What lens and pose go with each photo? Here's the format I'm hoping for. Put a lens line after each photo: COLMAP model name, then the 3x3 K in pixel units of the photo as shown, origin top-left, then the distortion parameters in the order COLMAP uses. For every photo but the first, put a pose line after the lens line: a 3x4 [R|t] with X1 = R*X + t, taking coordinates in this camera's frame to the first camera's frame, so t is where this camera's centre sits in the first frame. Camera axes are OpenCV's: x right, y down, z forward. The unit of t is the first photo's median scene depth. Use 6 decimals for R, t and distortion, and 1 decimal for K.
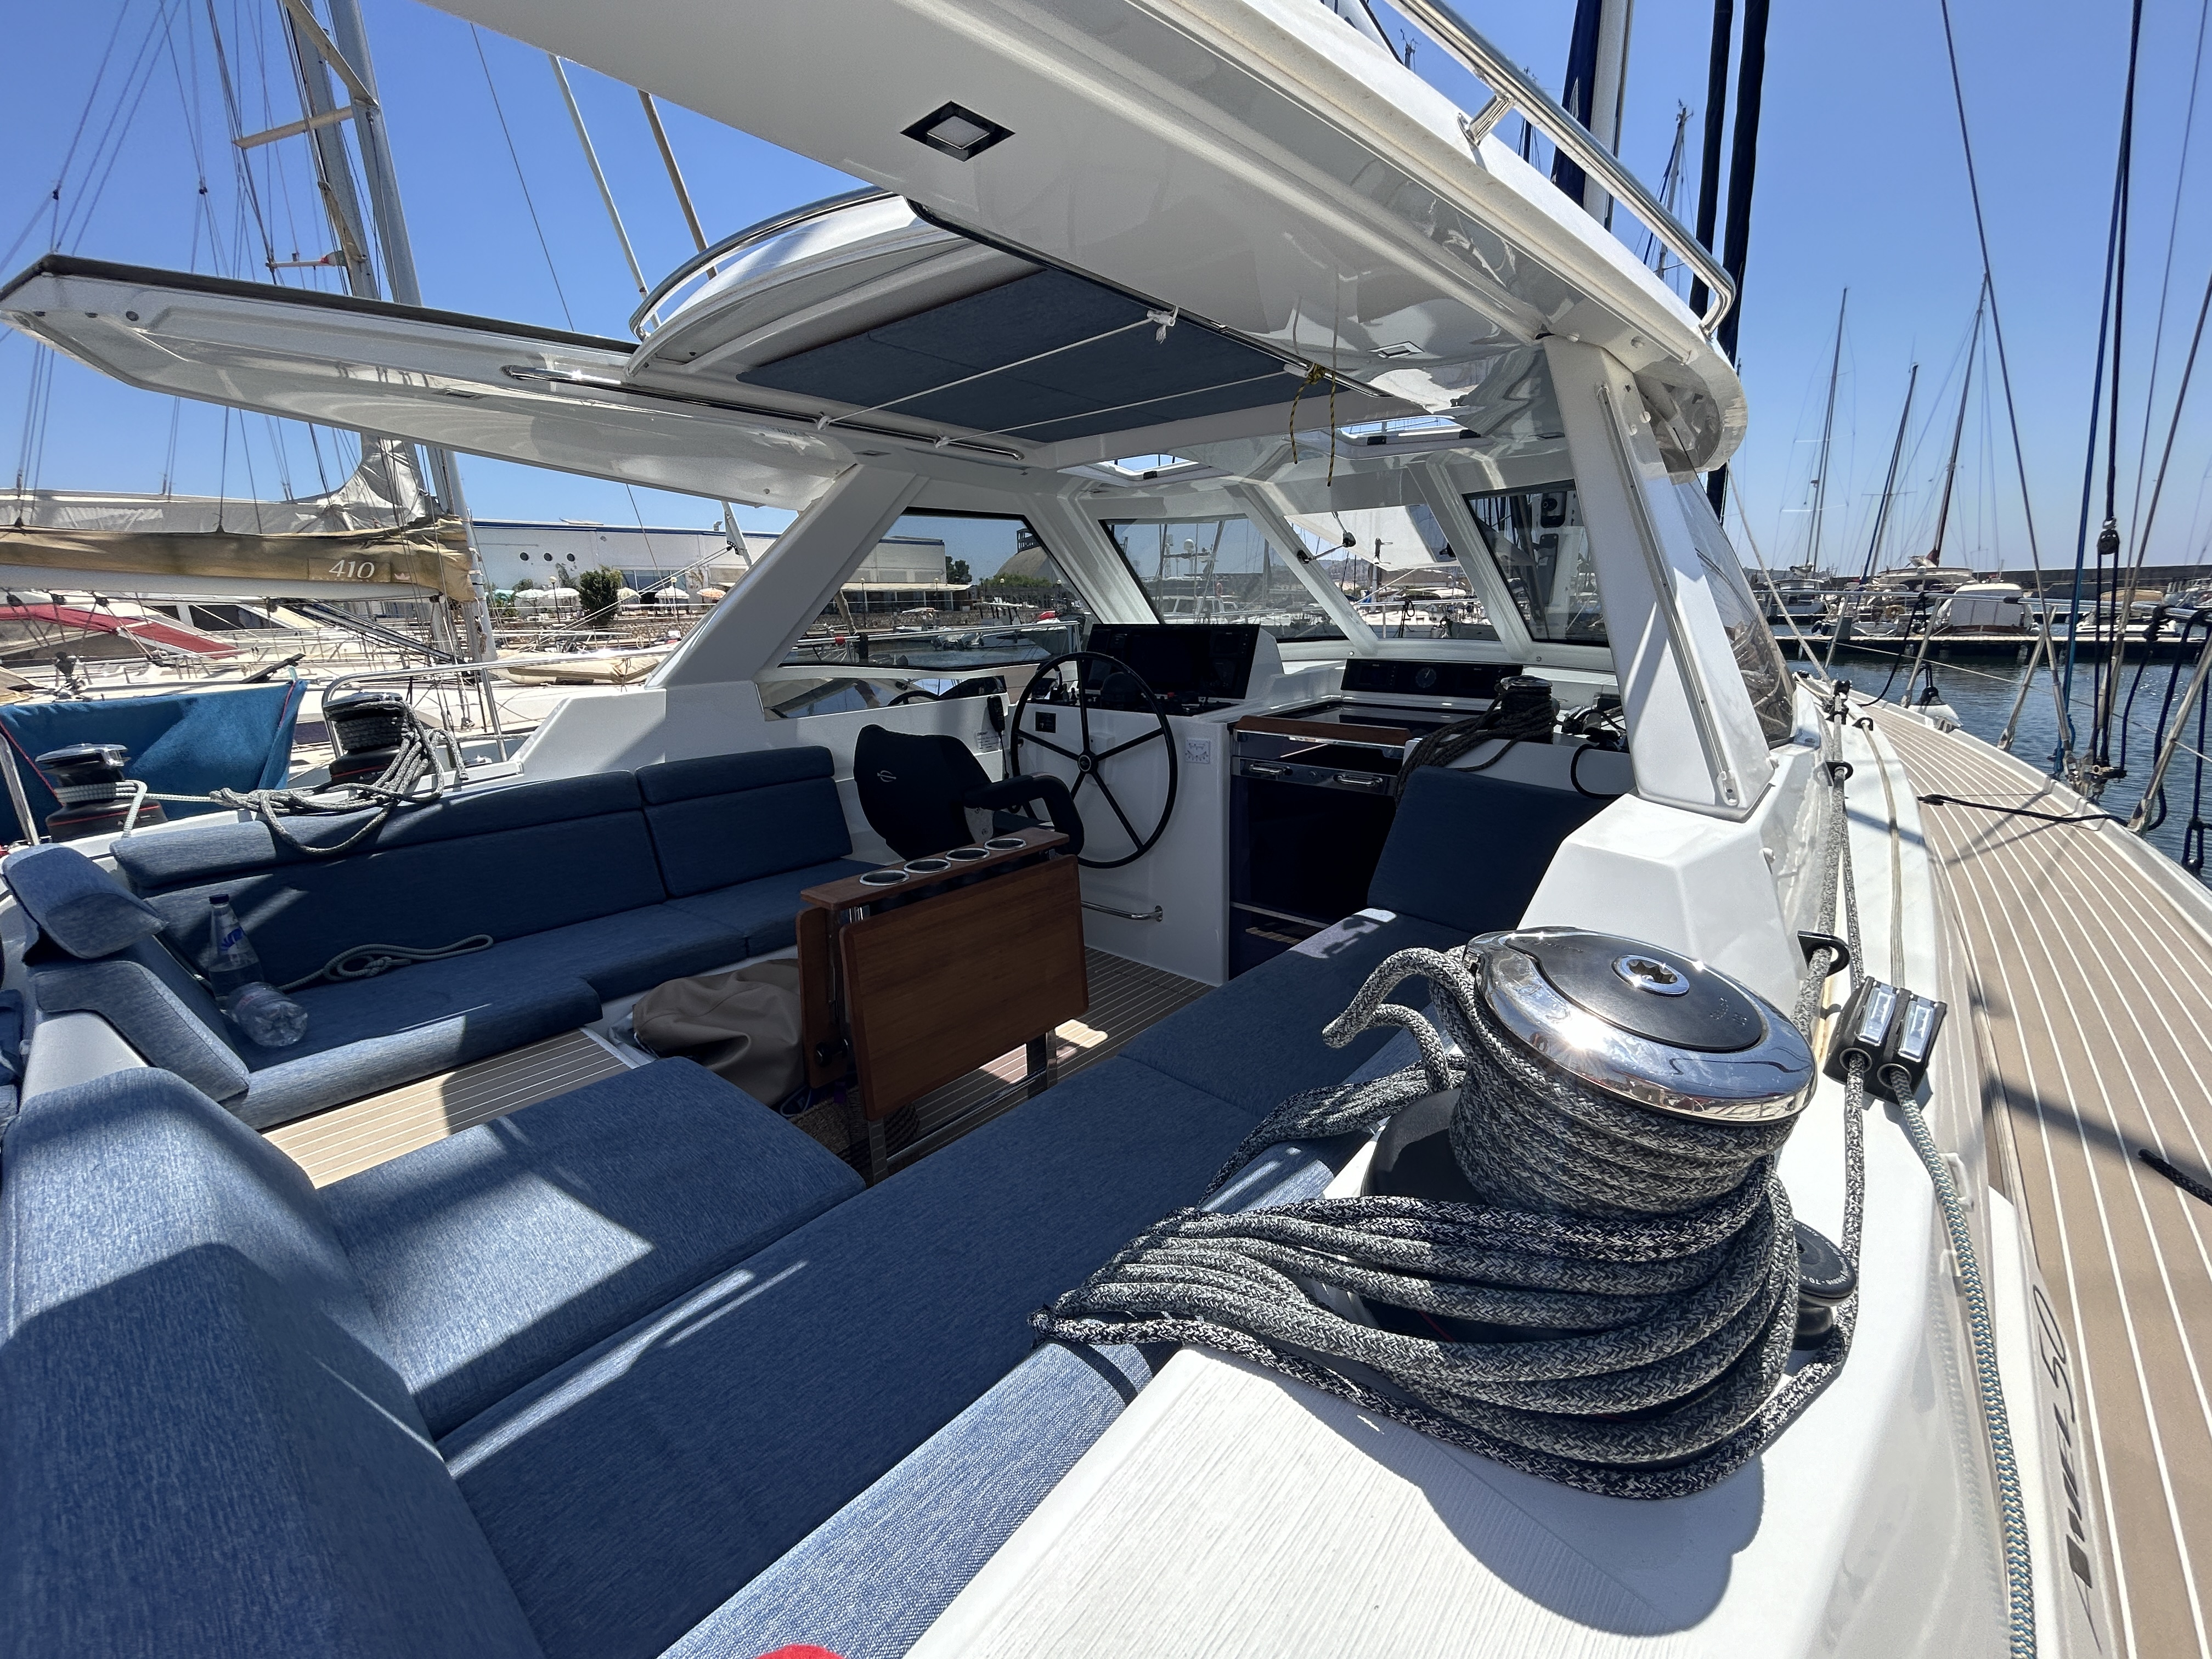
lens RADIAL K [[902.0, 0, 1075.2], [0, 902.0, 849.4], [0, 0, 1]] dist [-0.002620, 0.000606]
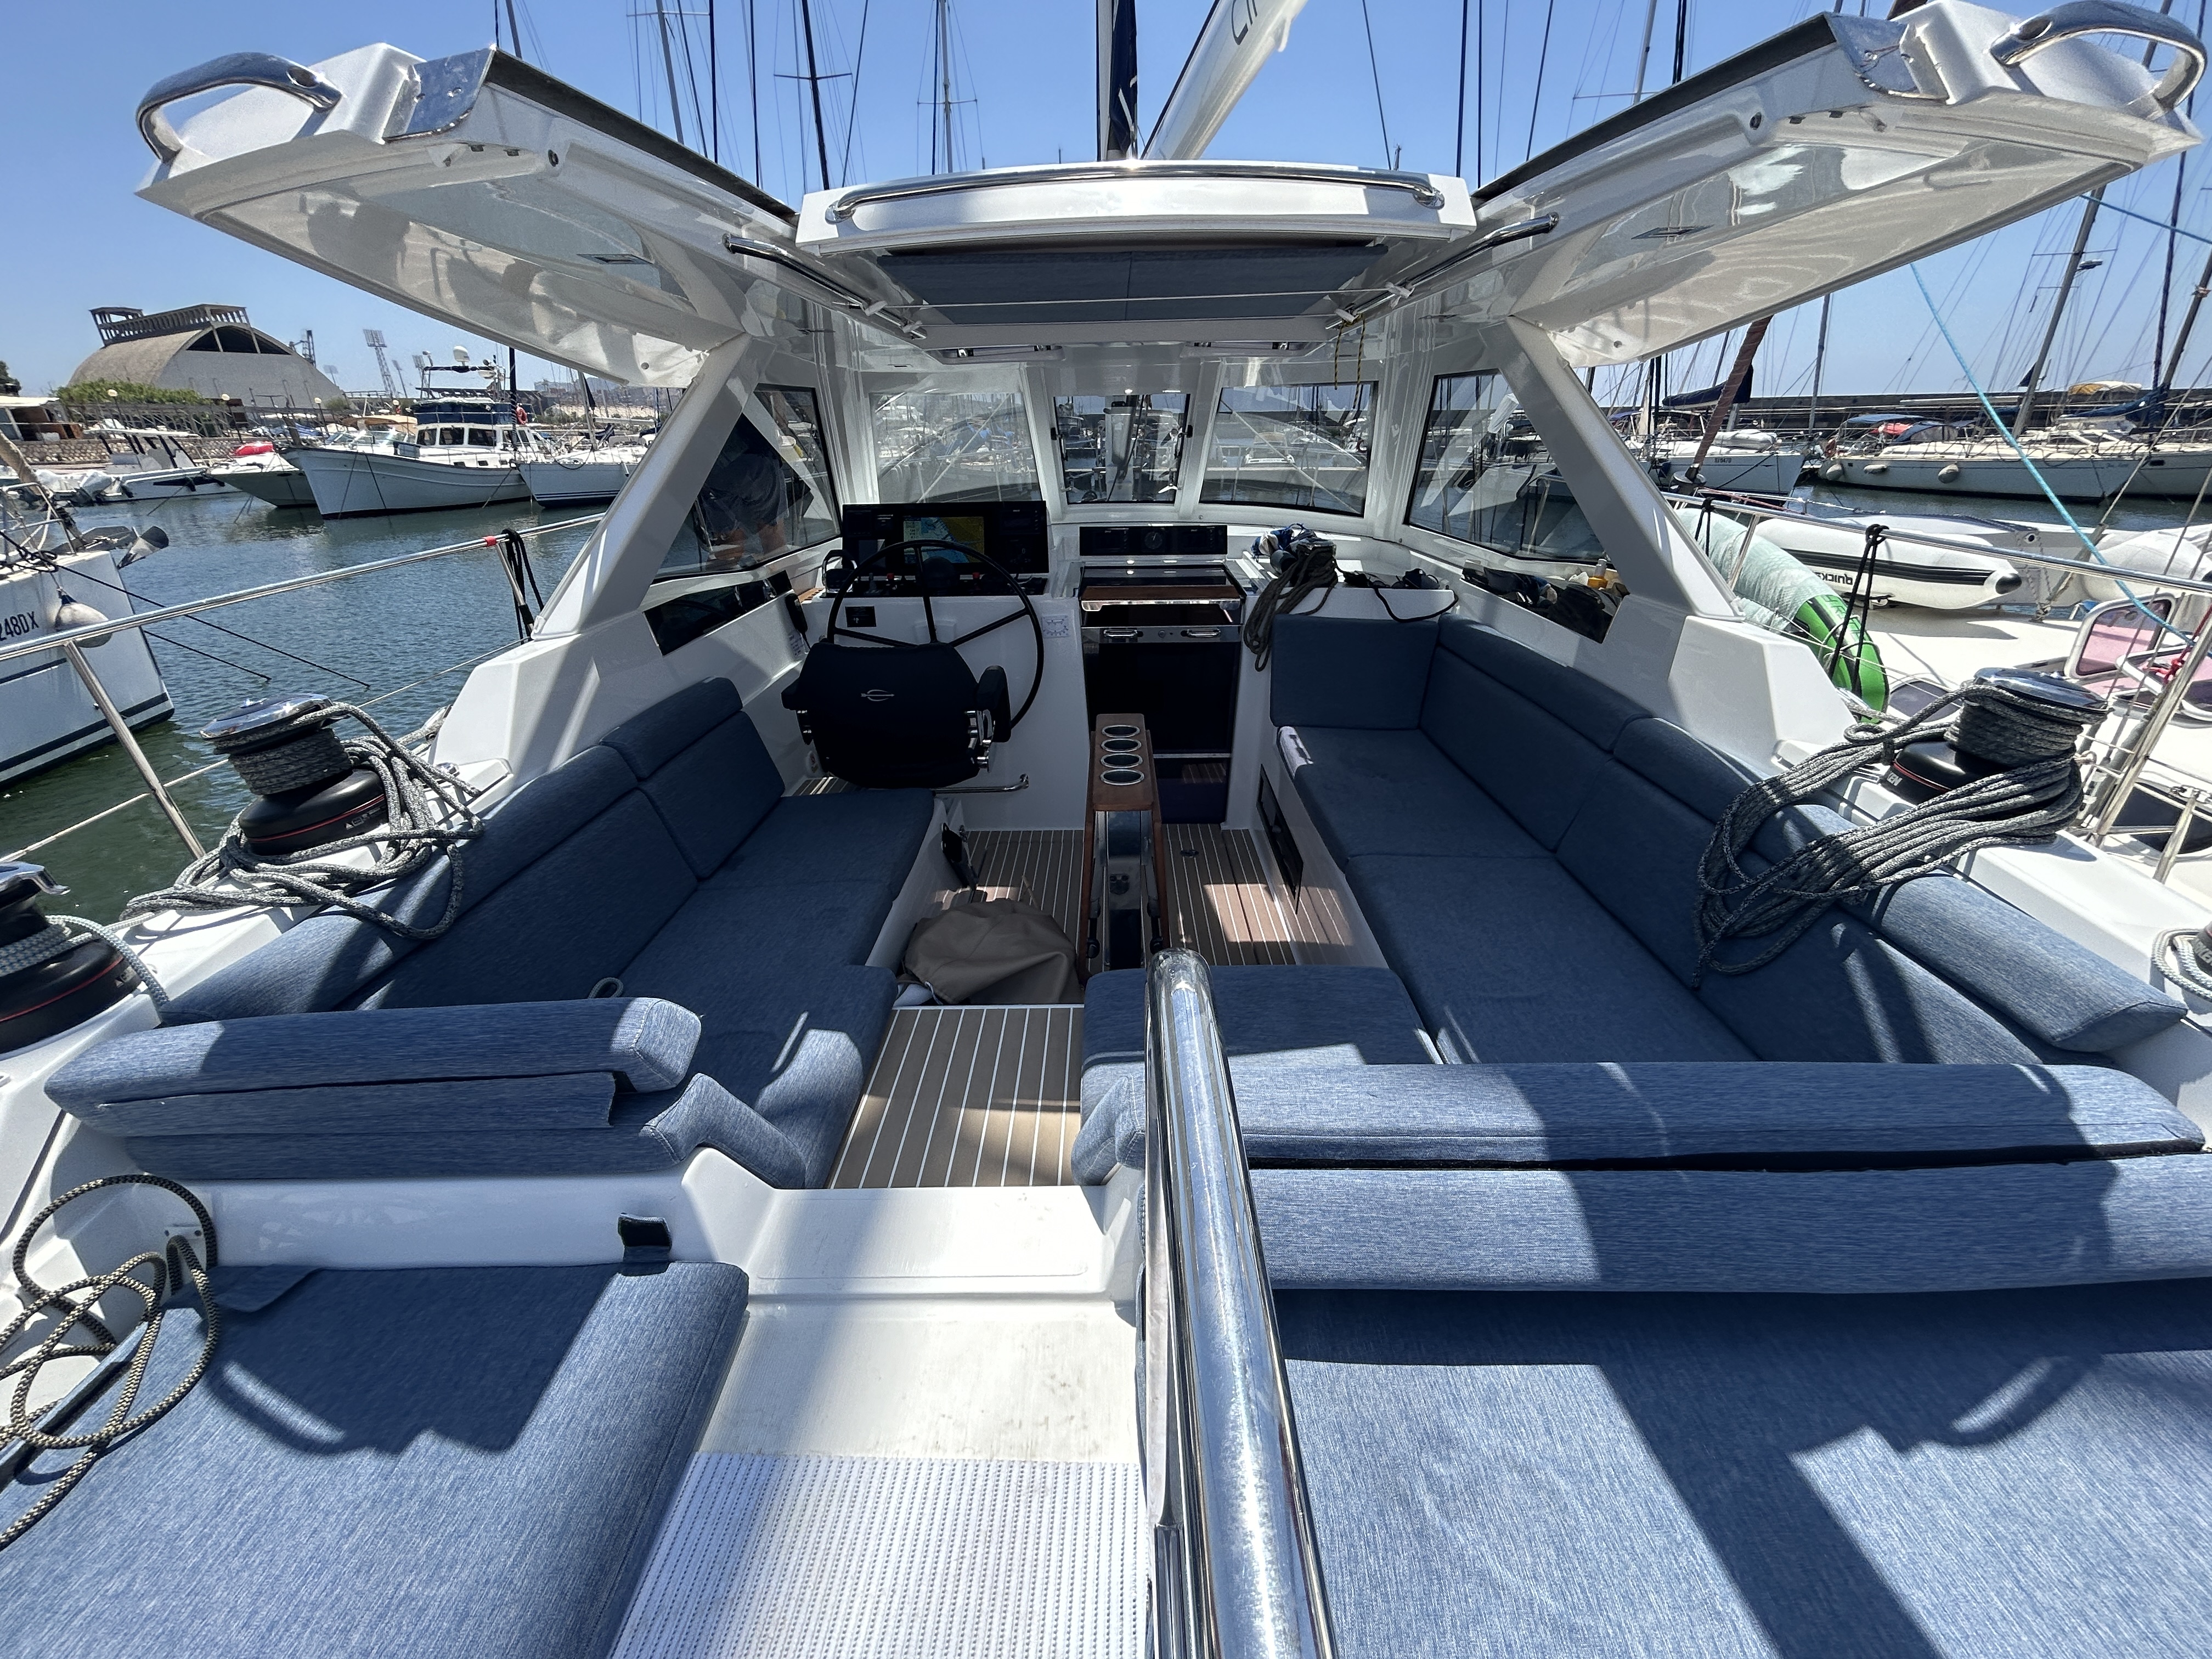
lens RADIAL K [[902.0, 0, 1106.8], [0, 902.0, 874.1], [0, 0, 1]] dist [-0.002620, 0.000606]
pose [[0.747877, -0.288306, 0.597963, -0.528610], [0.168162, 0.953666, 0.249486, -0.079495], [-0.642185, -0.086030, 0.761707, 0.084886]]
